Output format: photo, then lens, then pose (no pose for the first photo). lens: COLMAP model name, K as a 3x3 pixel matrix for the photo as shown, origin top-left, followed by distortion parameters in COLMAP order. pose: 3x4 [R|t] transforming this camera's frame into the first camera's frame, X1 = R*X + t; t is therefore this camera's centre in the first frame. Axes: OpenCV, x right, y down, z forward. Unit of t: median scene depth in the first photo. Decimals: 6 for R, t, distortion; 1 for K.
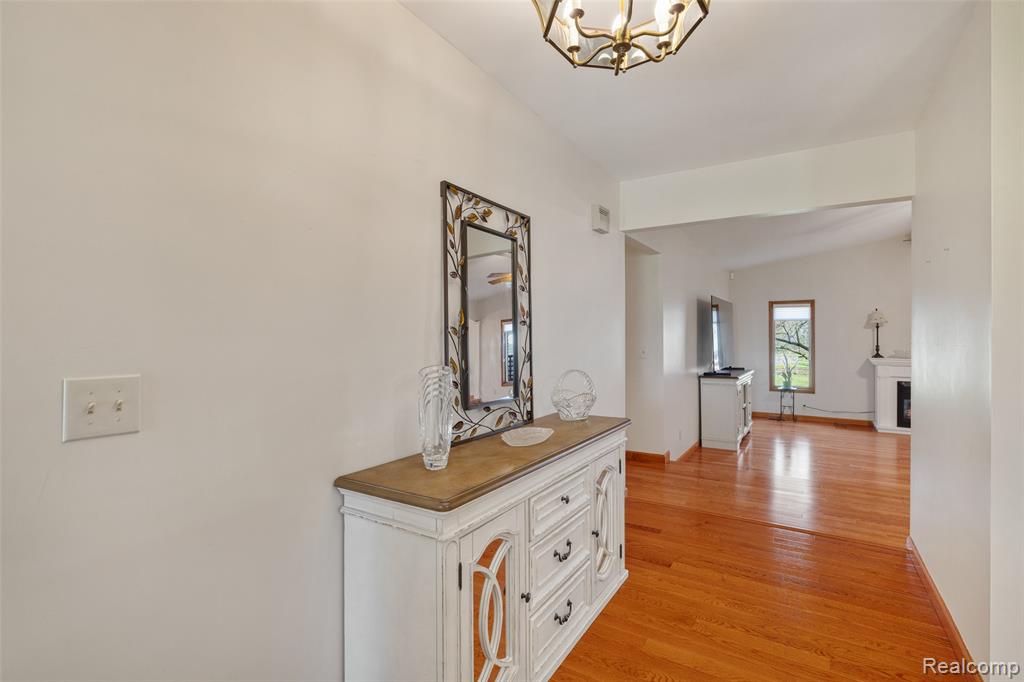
lens RADIAL K [[479.5, 0, 510.7], [0, 479.5, 334.9], [0, 0, 1]] dist [-0.003217, 0.001259]
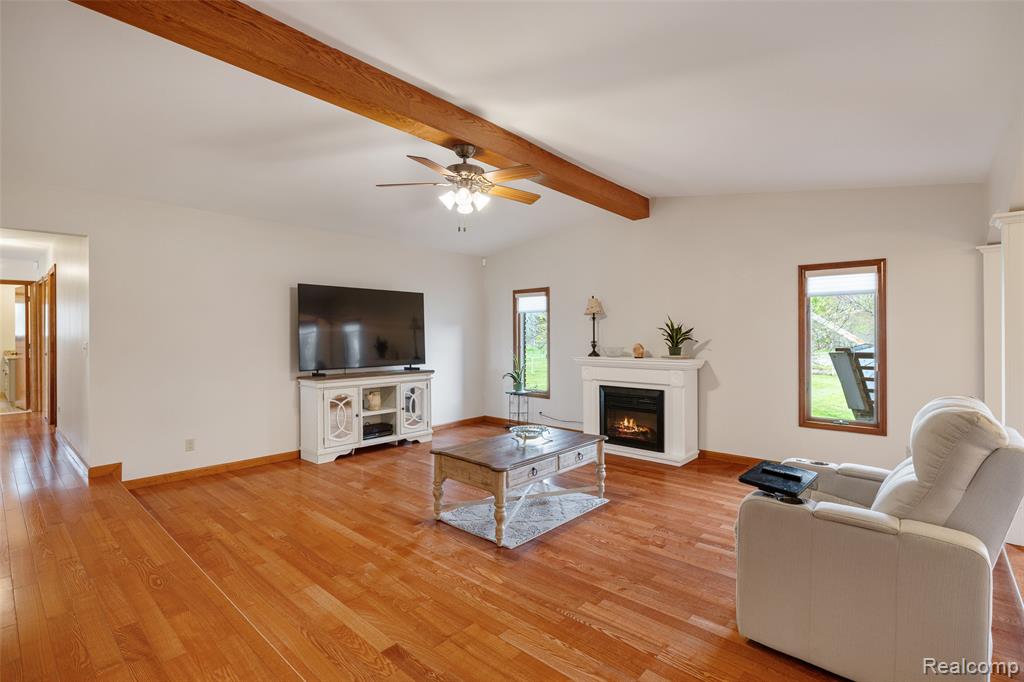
lens RADIAL K [[465.7, 0, 507.6], [0, 465.7, 335.9], [0, 0, 1]] dist [-0.002164, 0.000476]
pose [[0.983374, -0.004910, -0.181523, 0.713132], [0.006542, 0.999943, 0.008397, 0.005367], [0.181471, -0.009445, 0.983351, 0.181900]]
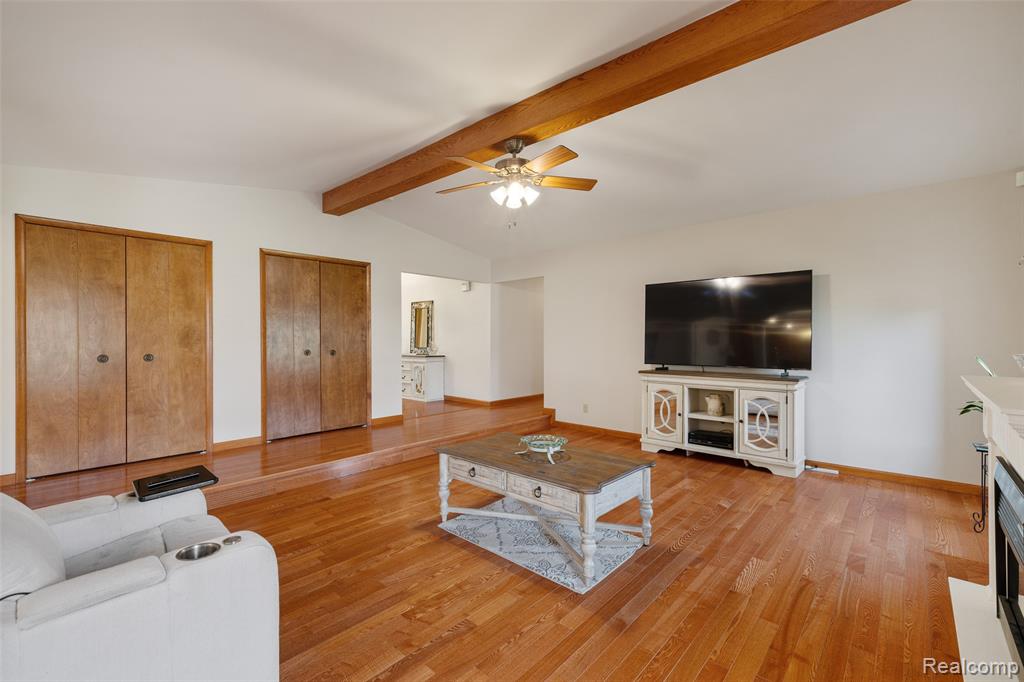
lens RADIAL K [[436.8, 0, 517.0], [0, 436.8, 338.0], [0, 0, 1]] dist [0.001683, -0.000611]
pose [[-0.161820, -0.003345, -0.986815, 1.000735], [0.006259, 0.999971, -0.004416, 0.019768], [0.986800, -0.006891, -0.161794, 0.667545]]
